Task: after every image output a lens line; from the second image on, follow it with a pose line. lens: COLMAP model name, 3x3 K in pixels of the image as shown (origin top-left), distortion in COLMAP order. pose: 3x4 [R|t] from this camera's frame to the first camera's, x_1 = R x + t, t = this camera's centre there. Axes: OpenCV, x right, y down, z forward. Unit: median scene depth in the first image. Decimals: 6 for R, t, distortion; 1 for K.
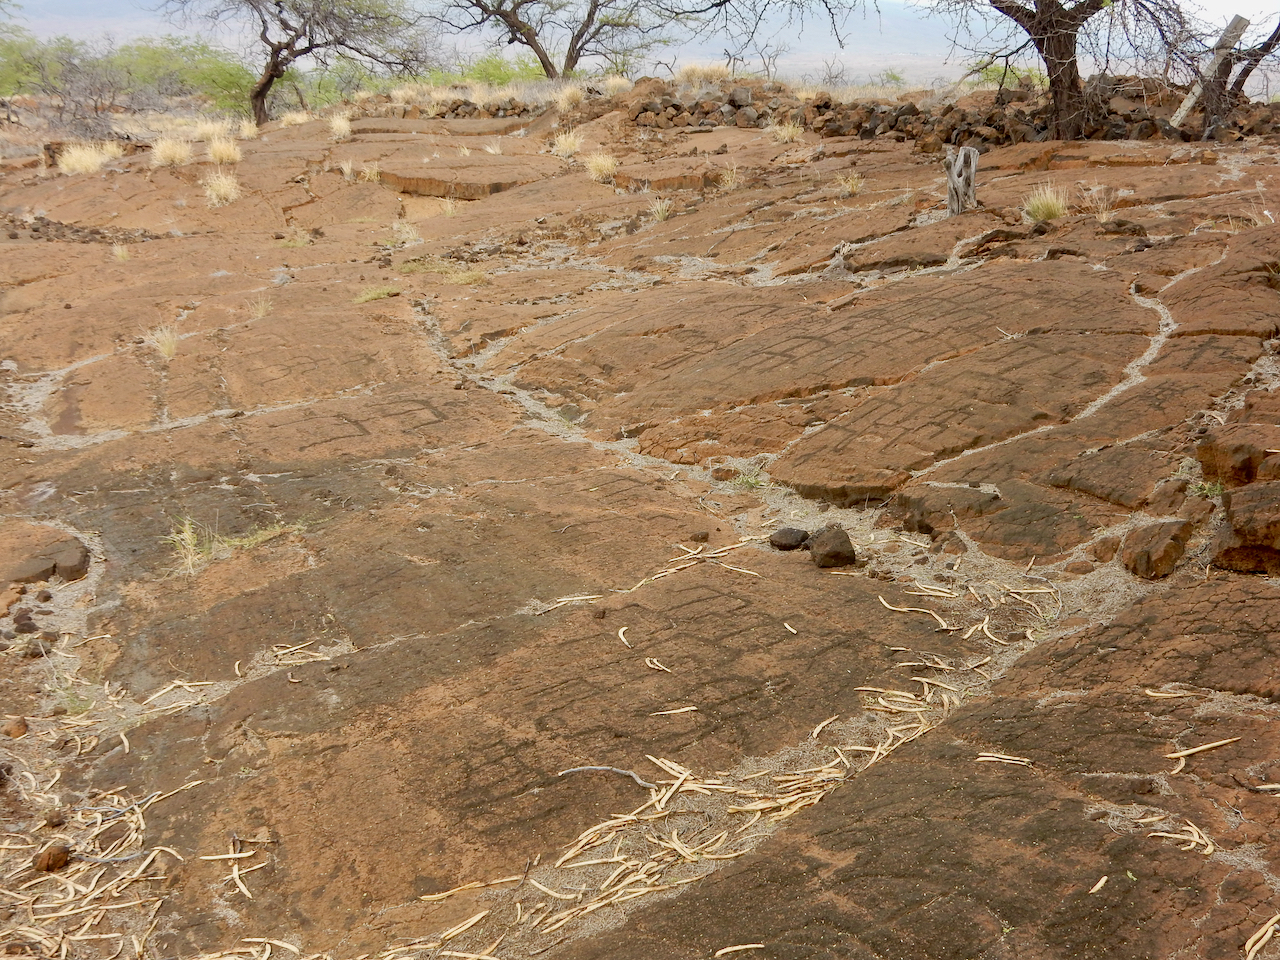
lens RADIAL K [[1849.7, 0, 644.8], [0, 1849.7, 477.7], [0, 0, 1]] dist [0.000599, 0.000000]
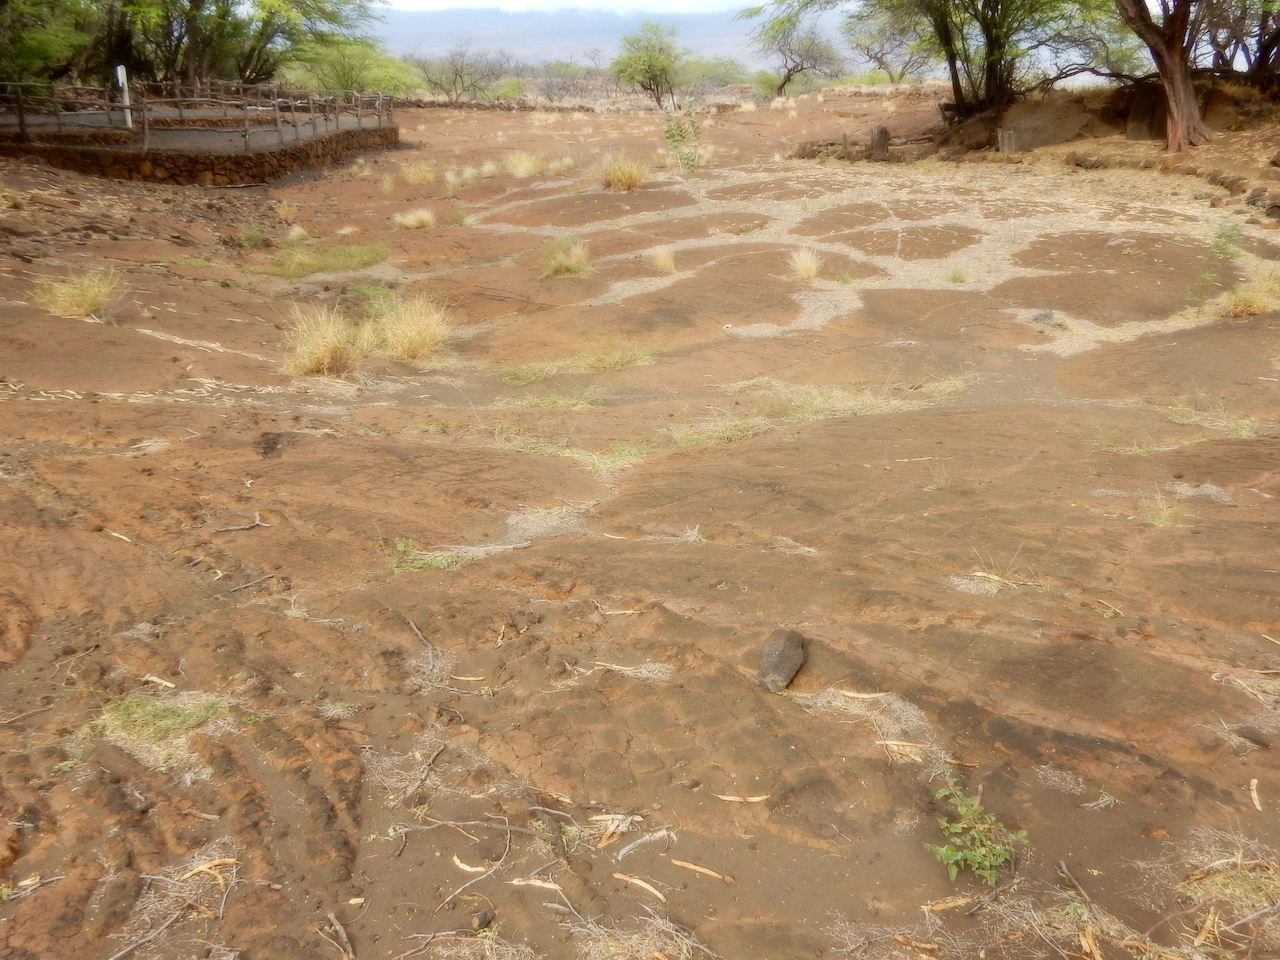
lens RADIAL K [[1121.5, 0, 639.2], [0, 1121.5, 478.7], [0, 0, 1]] dist [-0.006548, -0.002029]
pose [[0.960430, 0.100209, -0.259870, 0.110719], [-0.064808, 0.987829, 0.141399, 0.212976], [0.270876, -0.118962, 0.955235, -1.056585]]
